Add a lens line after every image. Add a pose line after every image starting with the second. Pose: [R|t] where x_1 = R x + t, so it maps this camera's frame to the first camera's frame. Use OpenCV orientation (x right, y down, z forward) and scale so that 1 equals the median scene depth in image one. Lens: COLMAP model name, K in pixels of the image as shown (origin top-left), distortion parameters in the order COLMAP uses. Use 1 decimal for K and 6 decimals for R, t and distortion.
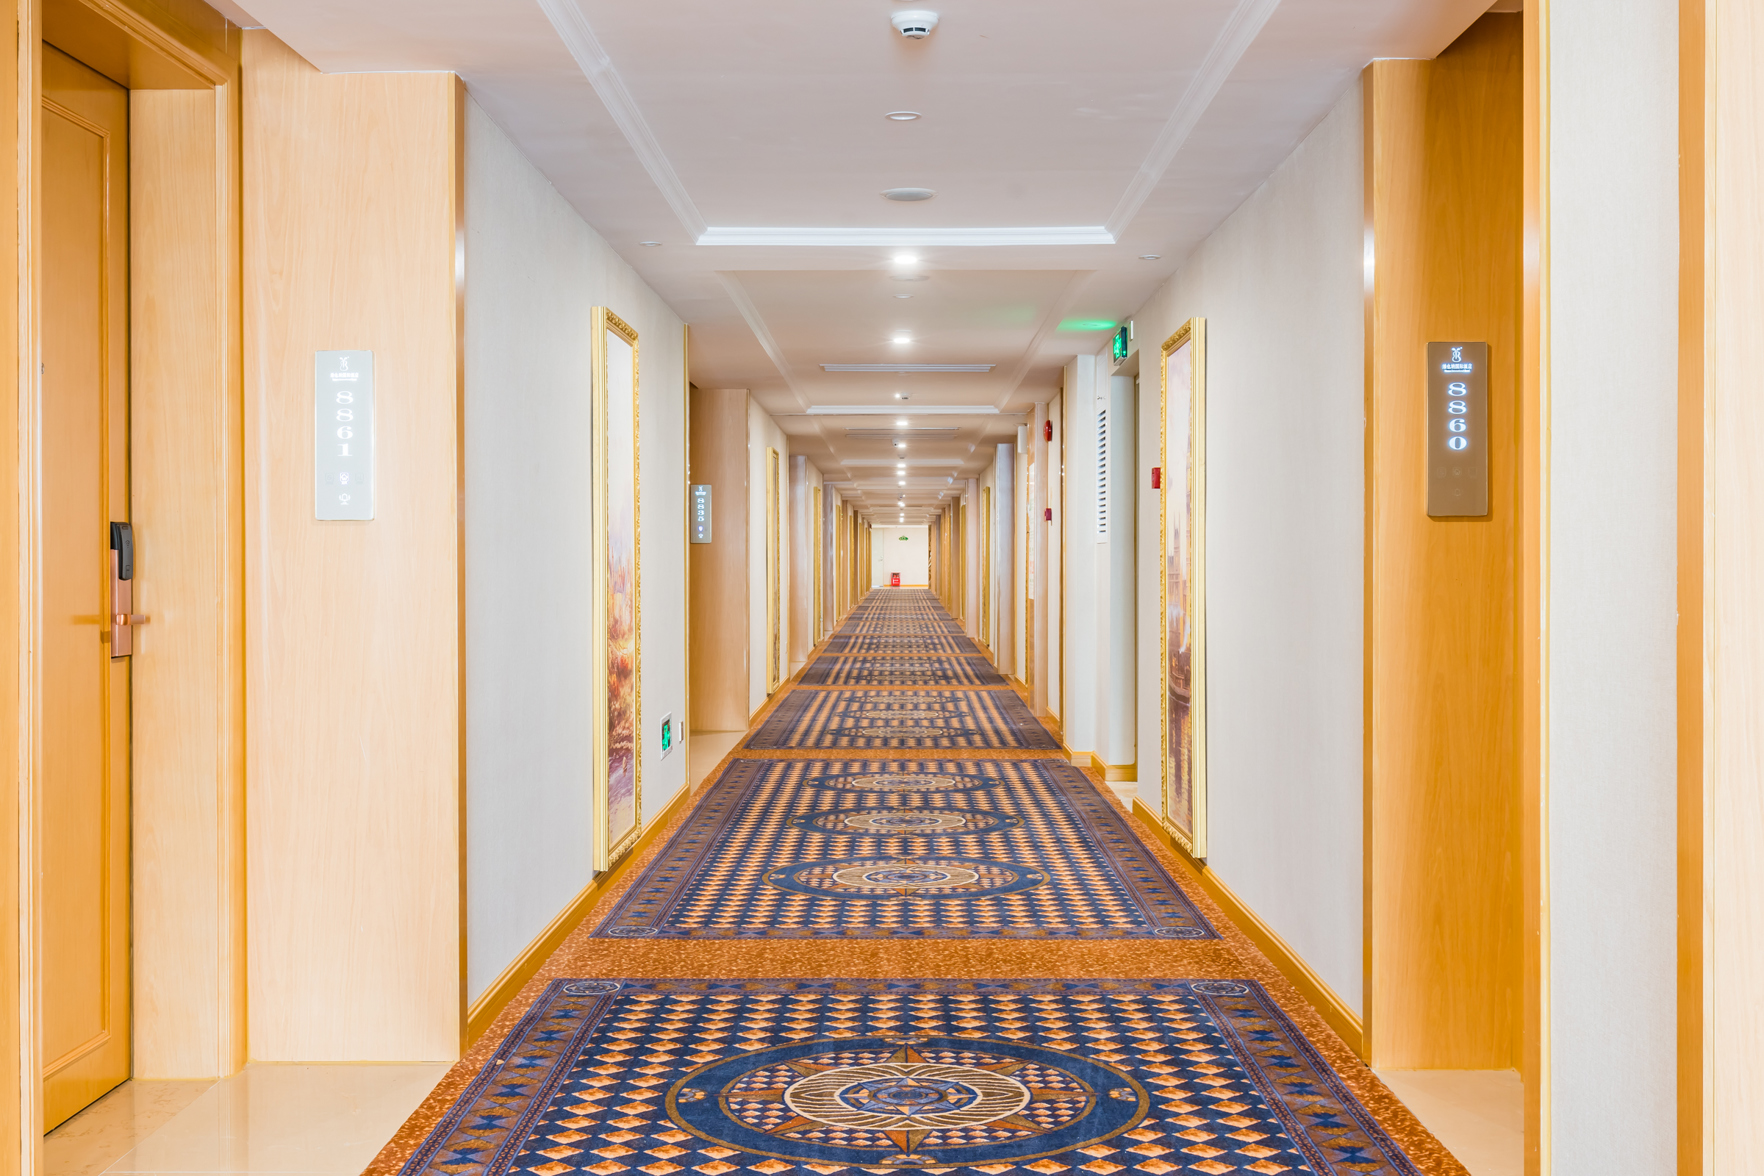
lens RADIAL K [[1583.7, 0, 882.0], [0, 1583.7, 588.0], [0, 0, 1]] dist [-0.000338, -0.000193]
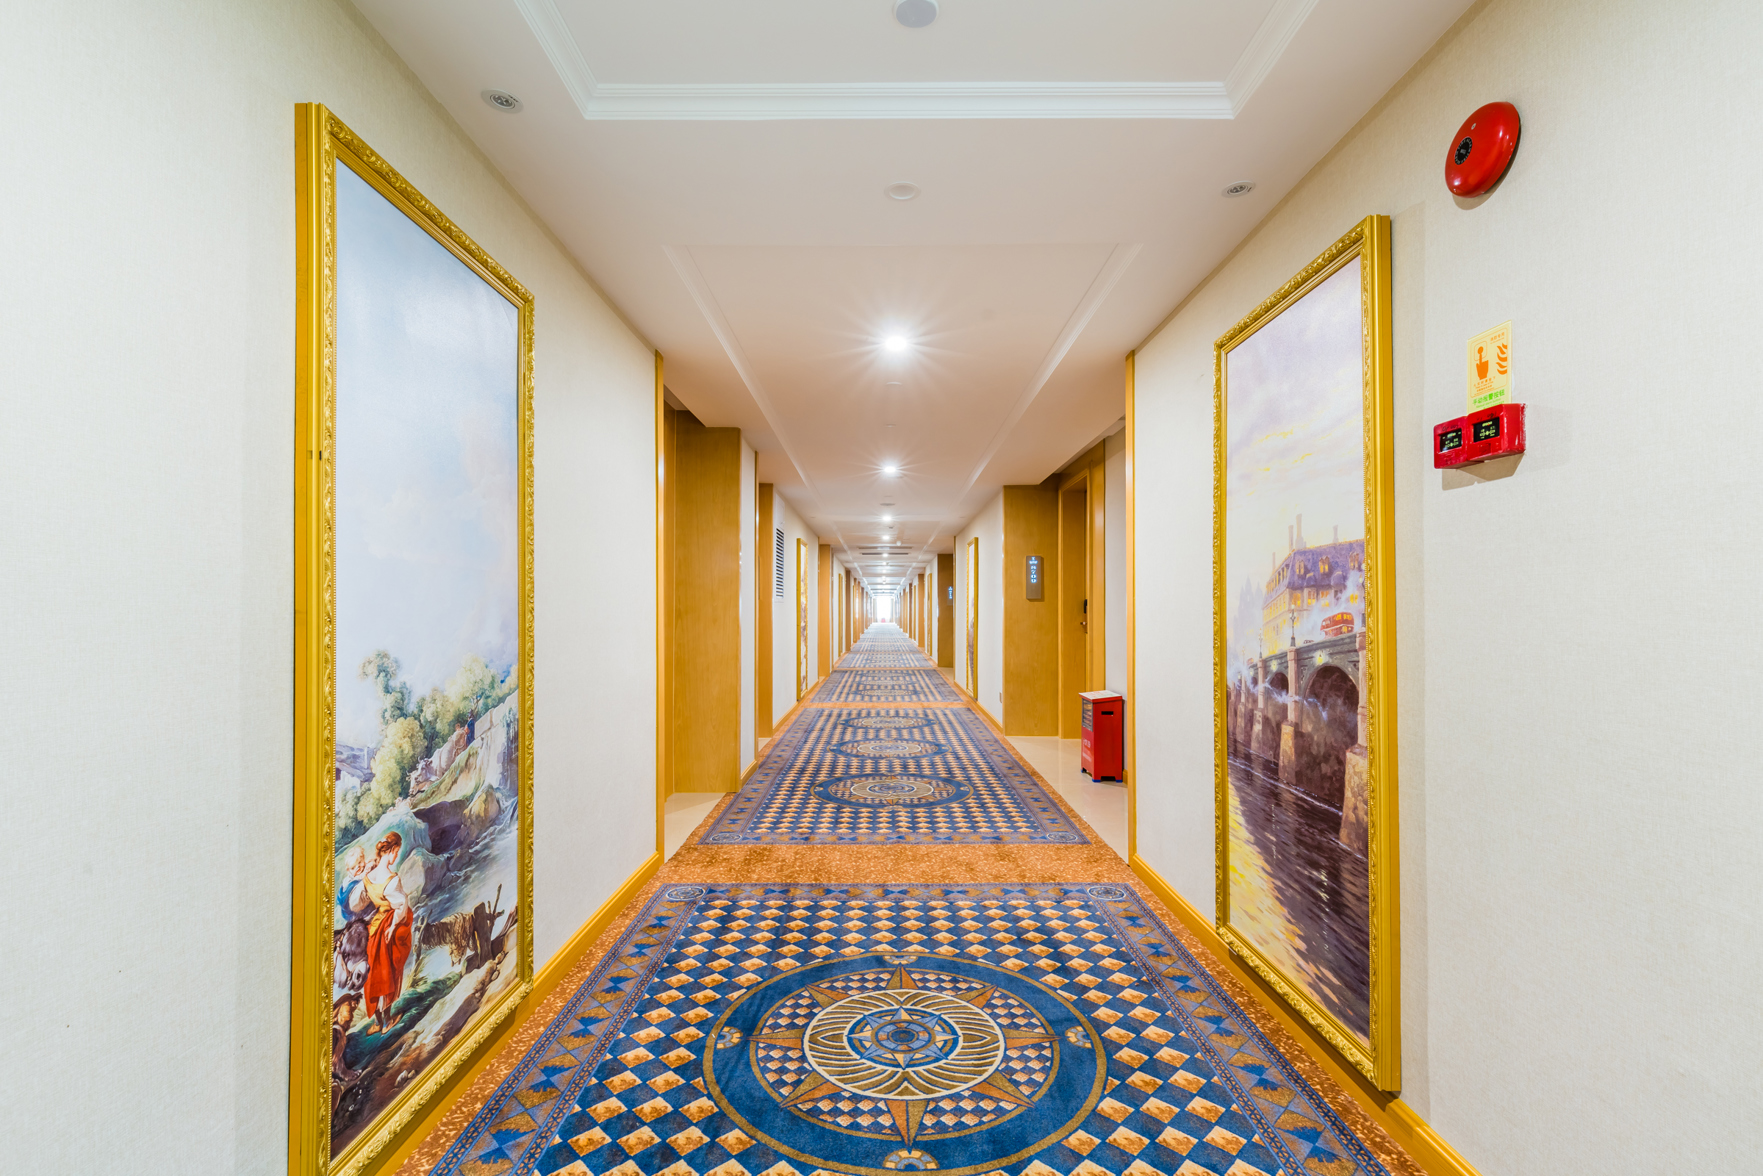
lens RADIAL K [[790.5, 0, 886.1], [0, 790.5, 599.2], [0, 0, 1]] dist [0.000956, -0.000712]
pose [[-0.999886, -0.003822, -0.014623, 0.040928], [-0.003848, 0.999991, 0.001702, -0.022525], [0.014617, 0.001758, -0.999892, 1.641088]]
